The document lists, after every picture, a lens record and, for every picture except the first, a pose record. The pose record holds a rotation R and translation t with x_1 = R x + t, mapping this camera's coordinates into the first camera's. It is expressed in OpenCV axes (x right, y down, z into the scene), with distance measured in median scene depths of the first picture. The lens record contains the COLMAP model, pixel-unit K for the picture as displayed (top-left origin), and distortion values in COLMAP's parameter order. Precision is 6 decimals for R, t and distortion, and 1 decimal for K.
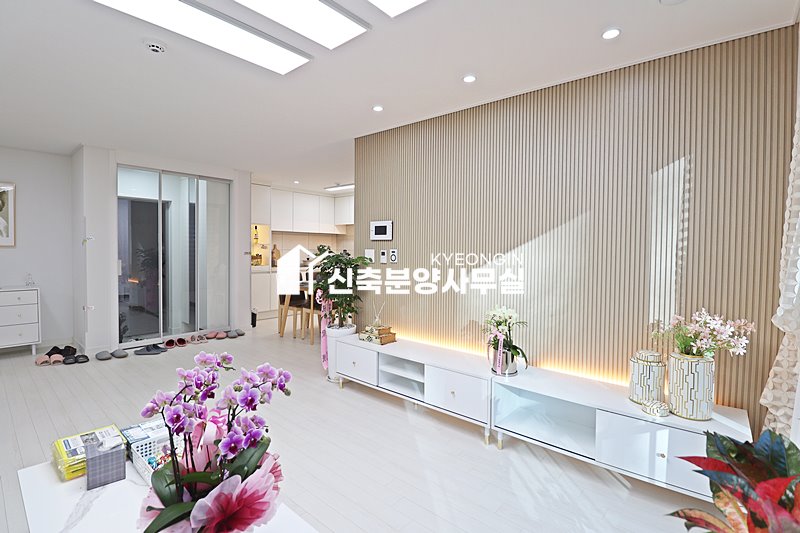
lens RADIAL K [[368.7, 0, 409.0], [0, 368.7, 259.7], [0, 0, 1]] dist [-0.012123, -0.007566]
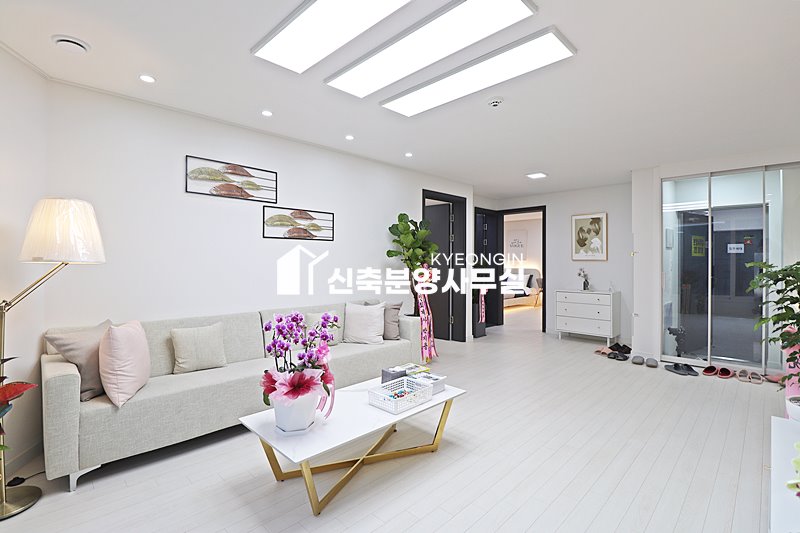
lens RADIAL K [[368.7, 0, 400.4], [0, 368.7, 263.0], [0, 0, 1]] dist [-0.012123, -0.007566]
pose [[-0.099667, -0.007345, -0.994994, 0.312485], [-0.032370, 0.999467, -0.004135, 0.002588], [0.994494, 0.031795, -0.099852, 0.392849]]
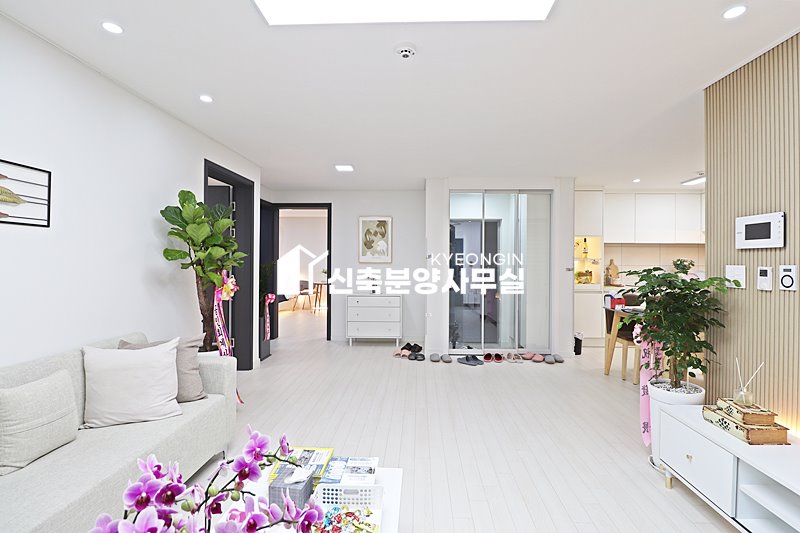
lens RADIAL K [[368.7, 0, 405.7], [0, 368.7, 262.2], [0, 0, 1]] dist [-0.012123, -0.007566]
pose [[0.607828, -0.006464, -0.794042, 0.029264], [-0.021632, 0.999461, -0.024696, -0.006561], [0.793774, 0.032188, 0.607361, 0.208044]]
